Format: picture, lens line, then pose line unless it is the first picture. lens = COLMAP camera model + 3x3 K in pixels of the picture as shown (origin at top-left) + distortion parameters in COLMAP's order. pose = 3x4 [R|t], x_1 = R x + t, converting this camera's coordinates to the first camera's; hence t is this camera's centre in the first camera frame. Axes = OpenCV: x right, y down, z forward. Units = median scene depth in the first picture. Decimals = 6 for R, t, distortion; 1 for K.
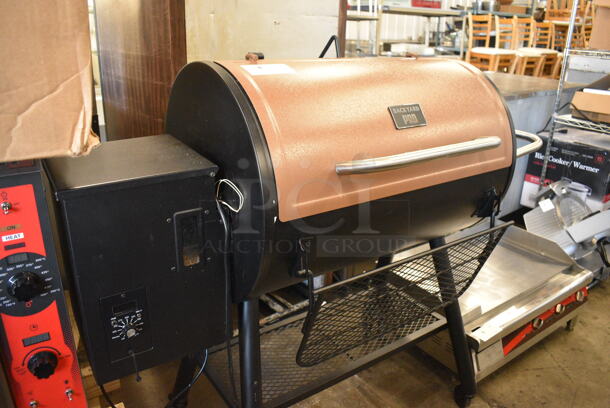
lens RADIAL K [[474.6, 0, 305.0], [0, 474.6, 204.0], [0, 0, 1]] dist [-0.092898, 0.007306]
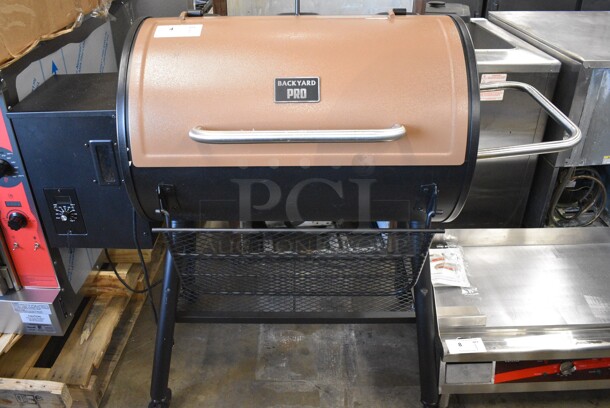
lens RADIAL K [[519.5, 0, 285.8], [0, 519.5, 190.2], [0, 0, 1]] dist [-0.092432, 0.006911]
pose [[0.809069, 0.263426, -0.525371, 0.934610], [-0.176900, 0.961621, 0.209741, -0.239621], [0.560459, -0.076757, 0.824618, 0.112964]]
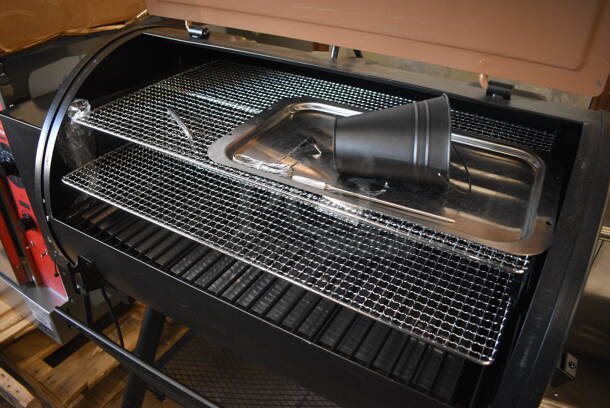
lens RADIAL K [[474.6, 0, 305.0], [0, 474.6, 204.0], [0, 0, 1]] dist [-0.092898, 0.007306]
pose [[0.427764, 0.487695, -0.761033, 0.790163], [-0.339841, 0.866954, 0.364554, -0.474982], [0.837572, 0.102687, 0.536590, 0.884902]]
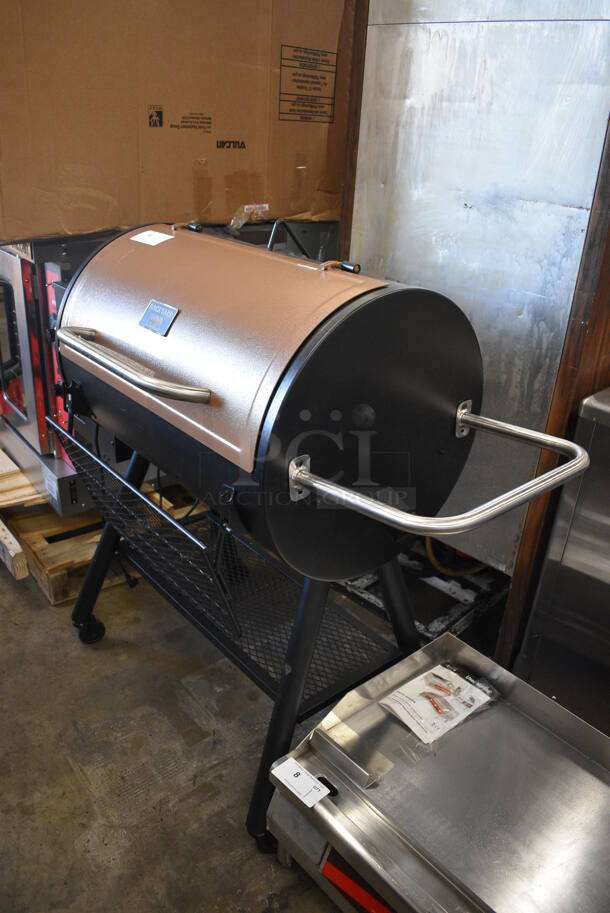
lens RADIAL K [[710.4, 0, 305.5], [0, 710.4, 460.0], [0, 0, 1]] dist [-0.092898, 0.007306]
pose [[0.101688, 0.415972, -0.903674, 1.696637], [-0.403409, 0.847586, 0.344759, -0.584385], [0.909352, 0.329492, 0.253996, 1.154267]]
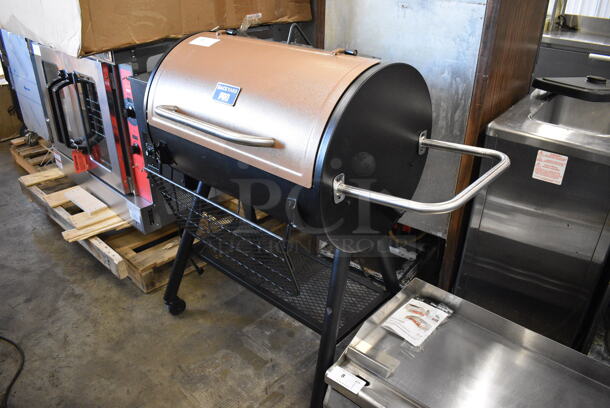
lens RADIAL K [[474.6, 0, 305.0], [0, 474.6, 204.0], [0, 0, 1]] dist [-0.092898, 0.007306]
pose [[0.229804, 0.442570, -0.866788, 1.720266], [-0.348723, 0.868932, 0.351211, -0.517068], [0.908616, 0.221559, 0.354018, 0.933107]]
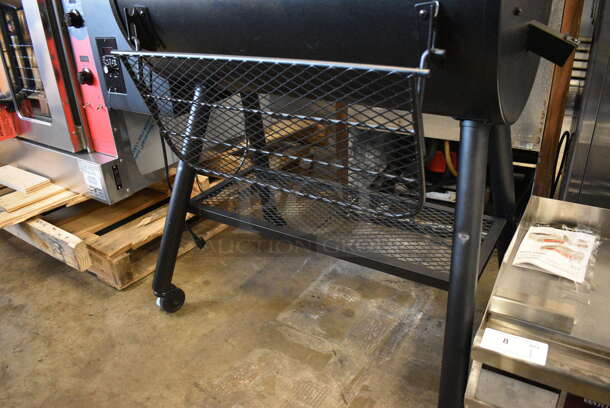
lens RADIAL K [[474.6, 0, 305.0], [0, 474.6, 204.0], [0, 0, 1]] dist [-0.092898, 0.007306]
pose [[0.378287, 0.374897, -0.846375, 1.173924], [-0.278490, 0.918053, 0.282175, 0.084534], [0.882804, 0.128964, 0.451692, 0.935467]]
